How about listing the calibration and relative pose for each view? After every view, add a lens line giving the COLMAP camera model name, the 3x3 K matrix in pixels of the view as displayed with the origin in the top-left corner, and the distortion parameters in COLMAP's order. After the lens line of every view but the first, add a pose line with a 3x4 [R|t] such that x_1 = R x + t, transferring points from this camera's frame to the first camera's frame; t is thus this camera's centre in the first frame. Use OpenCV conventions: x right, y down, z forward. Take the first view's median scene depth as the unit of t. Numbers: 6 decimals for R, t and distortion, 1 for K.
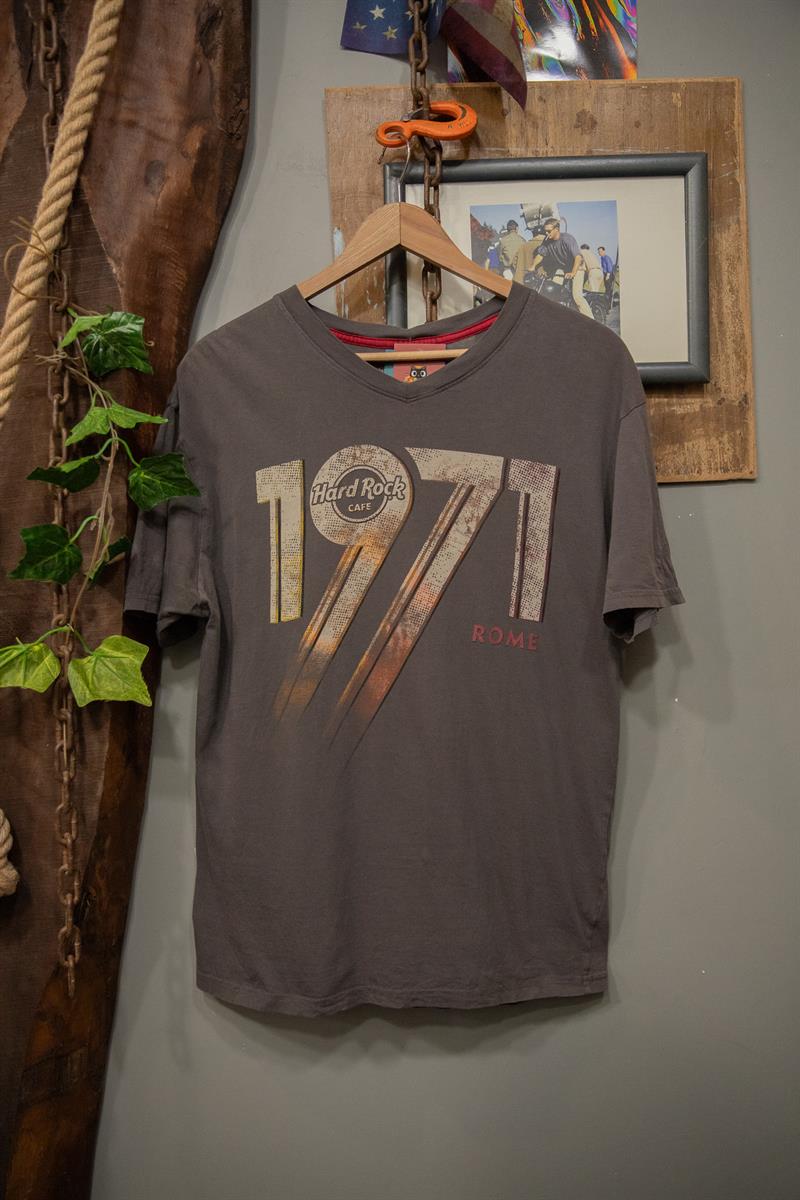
lens RADIAL K [[951.8, 0, 401.3], [0, 951.8, 599.6], [0, 0, 1]] dist [-0.082208, 0.020414]
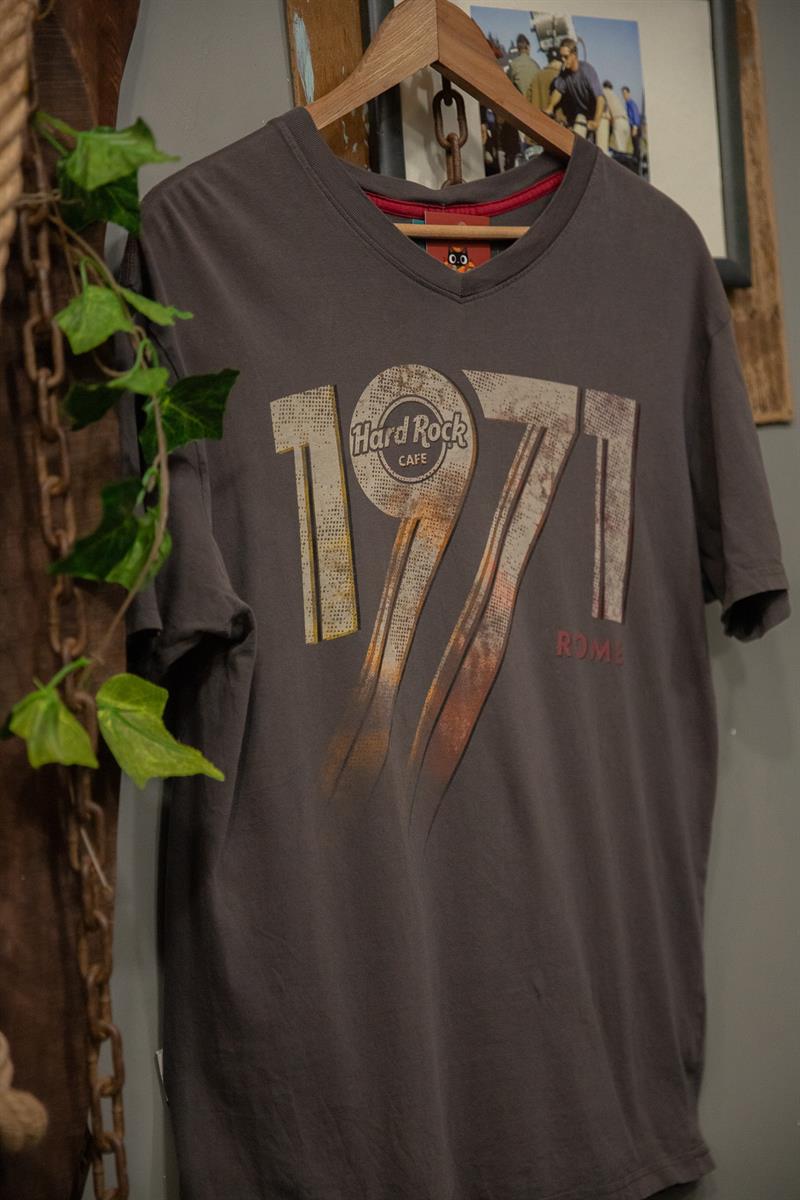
lens RADIAL K [[2236.6, 0, 397.8], [0, 2236.6, 590.4], [0, 0, 1]] dist [0.131538, 0.000000]
pose [[0.802547, -0.035901, 0.595507, -0.969554], [0.078392, 0.995879, -0.045610, 0.061717], [-0.591416, 0.083287, 0.802054, -0.219762]]
